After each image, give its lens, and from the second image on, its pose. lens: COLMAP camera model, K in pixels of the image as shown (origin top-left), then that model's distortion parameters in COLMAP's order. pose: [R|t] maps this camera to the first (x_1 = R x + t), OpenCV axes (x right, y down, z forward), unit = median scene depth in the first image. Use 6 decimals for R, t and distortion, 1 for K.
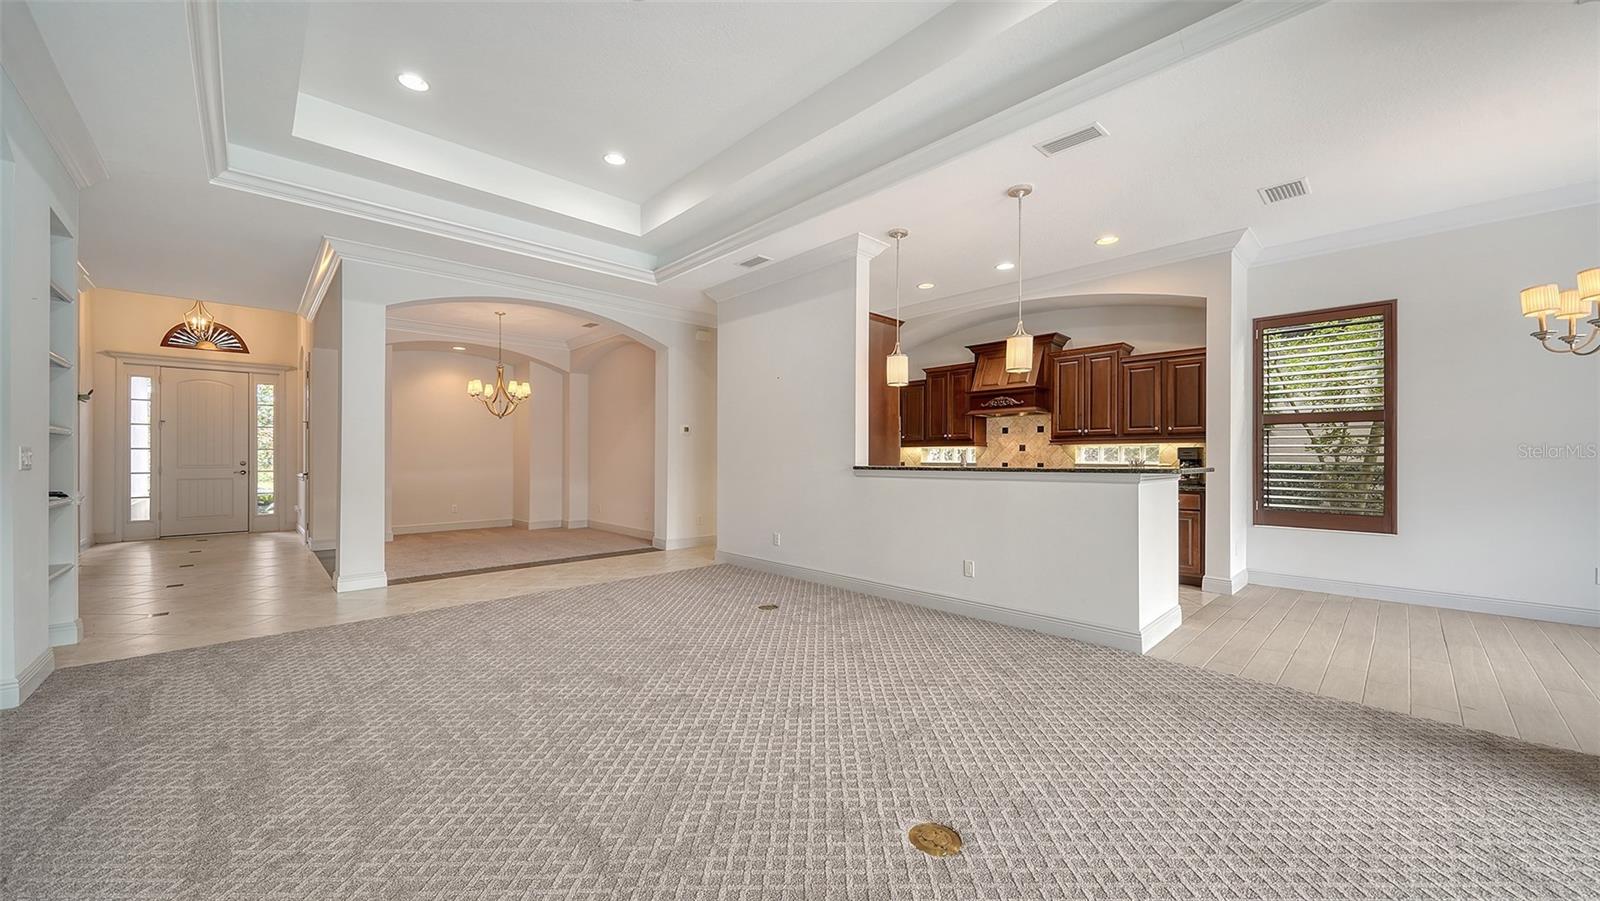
lens RADIAL K [[582.3, 0, 798.5], [0, 582.3, 454.7], [0, 0, 1]] dist [0.006826, 0.000074]
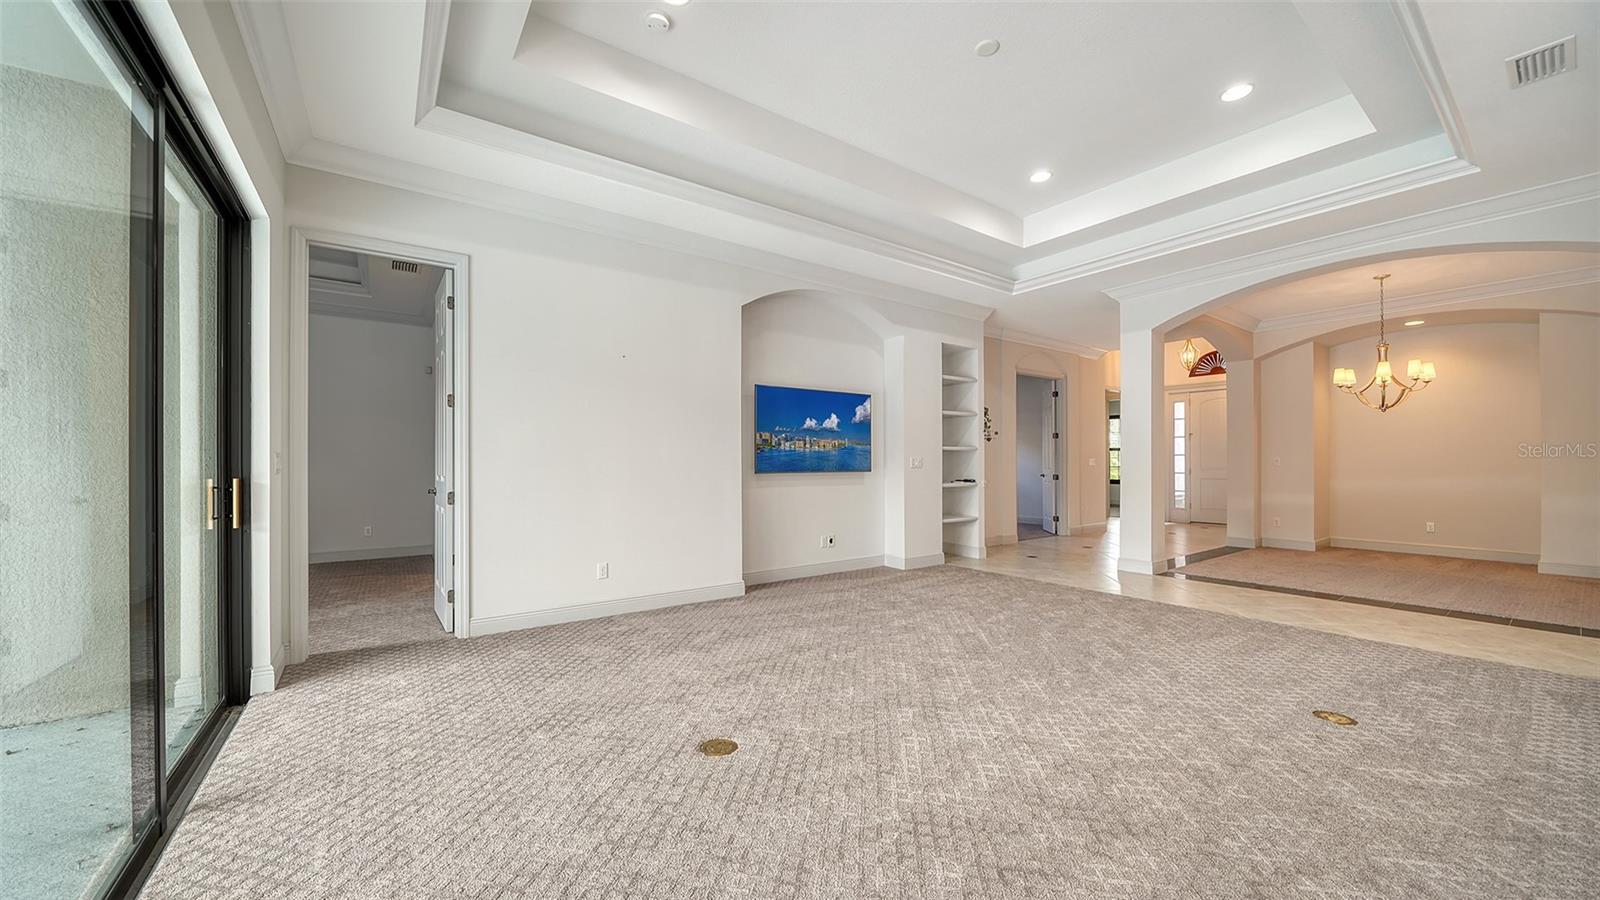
lens RADIAL K [[580.4, 0, 805.5], [0, 580.4, 457.1], [0, 0, 1]] dist [0.000622, 0.000017]
pose [[-0.132010, -0.008592, -0.991211, 0.361846], [0.007189, 0.999928, -0.009625, 0.001328], [0.991222, -0.008396, -0.131939, 0.334167]]
